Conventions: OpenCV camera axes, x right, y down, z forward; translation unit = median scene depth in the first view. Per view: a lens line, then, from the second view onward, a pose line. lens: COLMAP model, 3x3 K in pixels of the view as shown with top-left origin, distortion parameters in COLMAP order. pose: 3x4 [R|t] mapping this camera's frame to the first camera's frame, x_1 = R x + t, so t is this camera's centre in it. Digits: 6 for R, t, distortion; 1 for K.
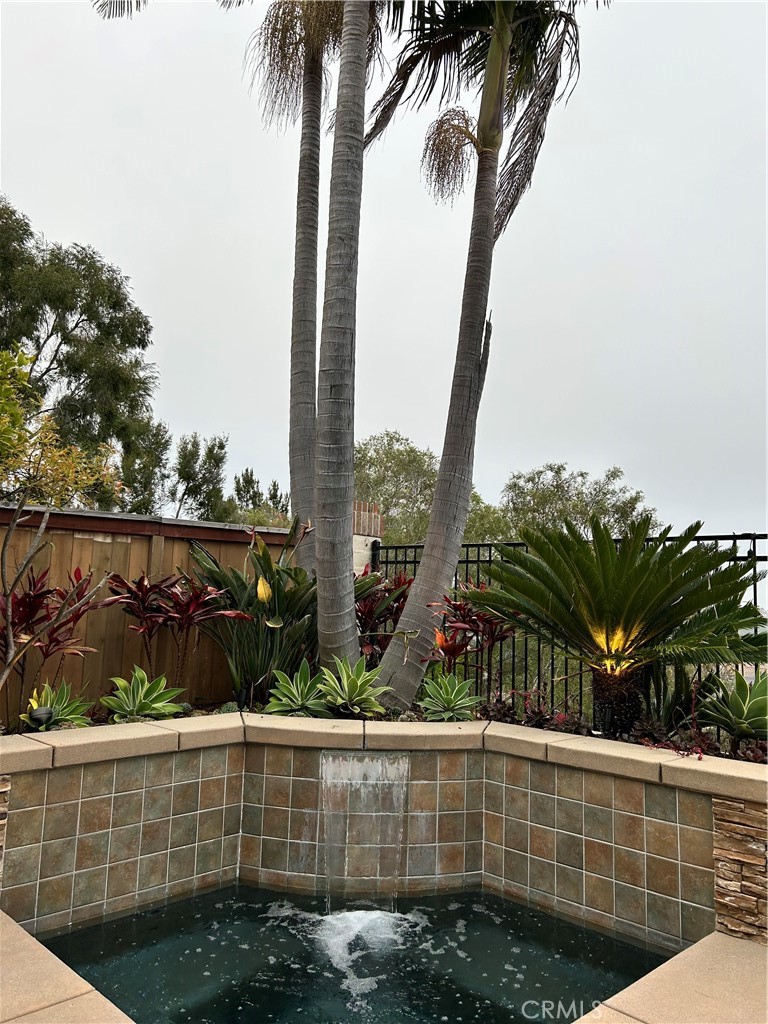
lens RADIAL K [[777.8, 0, 382.9], [0, 777.8, 511.6], [0, 0, 1]] dist [0.043388, -0.017074]
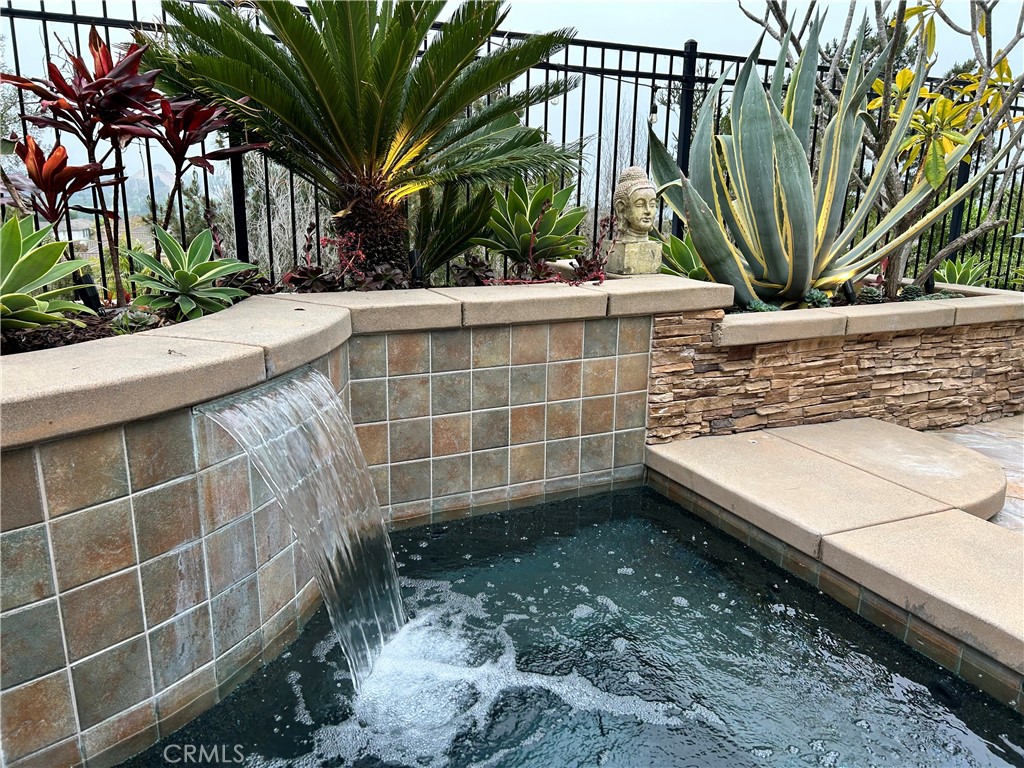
lens RADIAL K [[777.8, 0, 512.3], [0, 777.8, 381.6], [0, 0, 1]] dist [0.043388, -0.017074]
pose [[0.332184, -0.255310, 0.908004, -0.439498], [-0.119567, 0.943505, 0.309034, 0.154994], [-0.935605, -0.211224, 0.282891, 0.796091]]
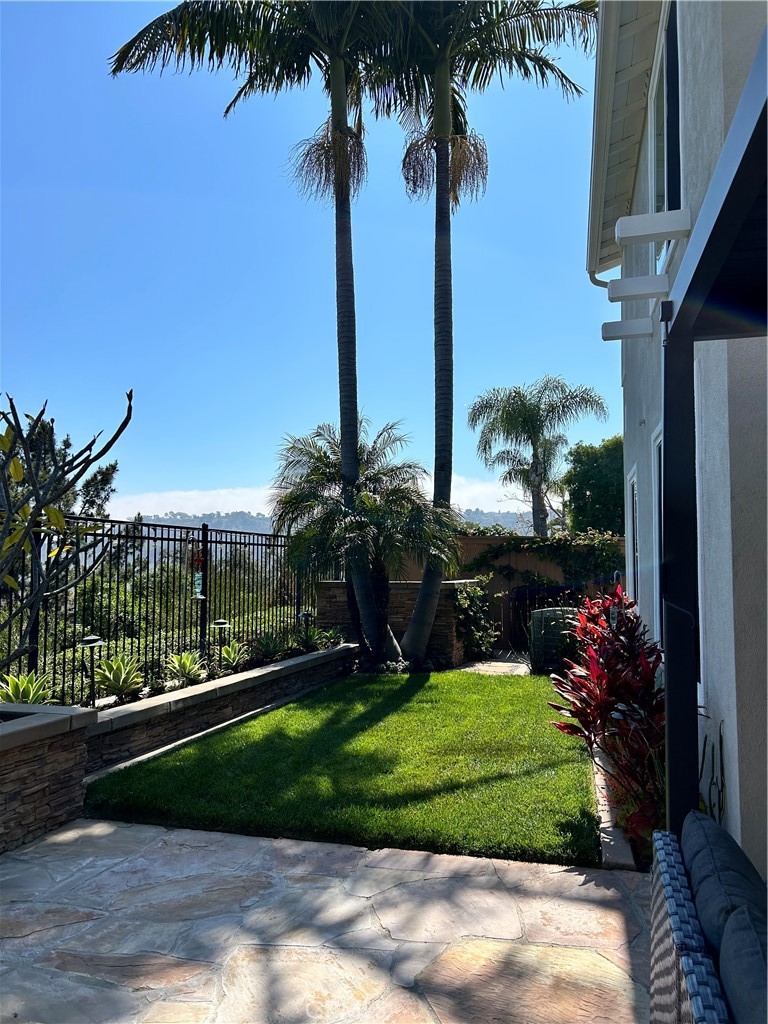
lens RADIAL K [[777.8, 0, 390.2], [0, 777.8, 511.7], [0, 0, 1]] dist [0.043388, -0.017074]
pose [[-0.453335, 0.028507, 0.890884, -0.492395], [-0.124669, 0.987636, -0.095042, 0.059636], [-0.882579, -0.154152, -0.444176, 0.631086]]
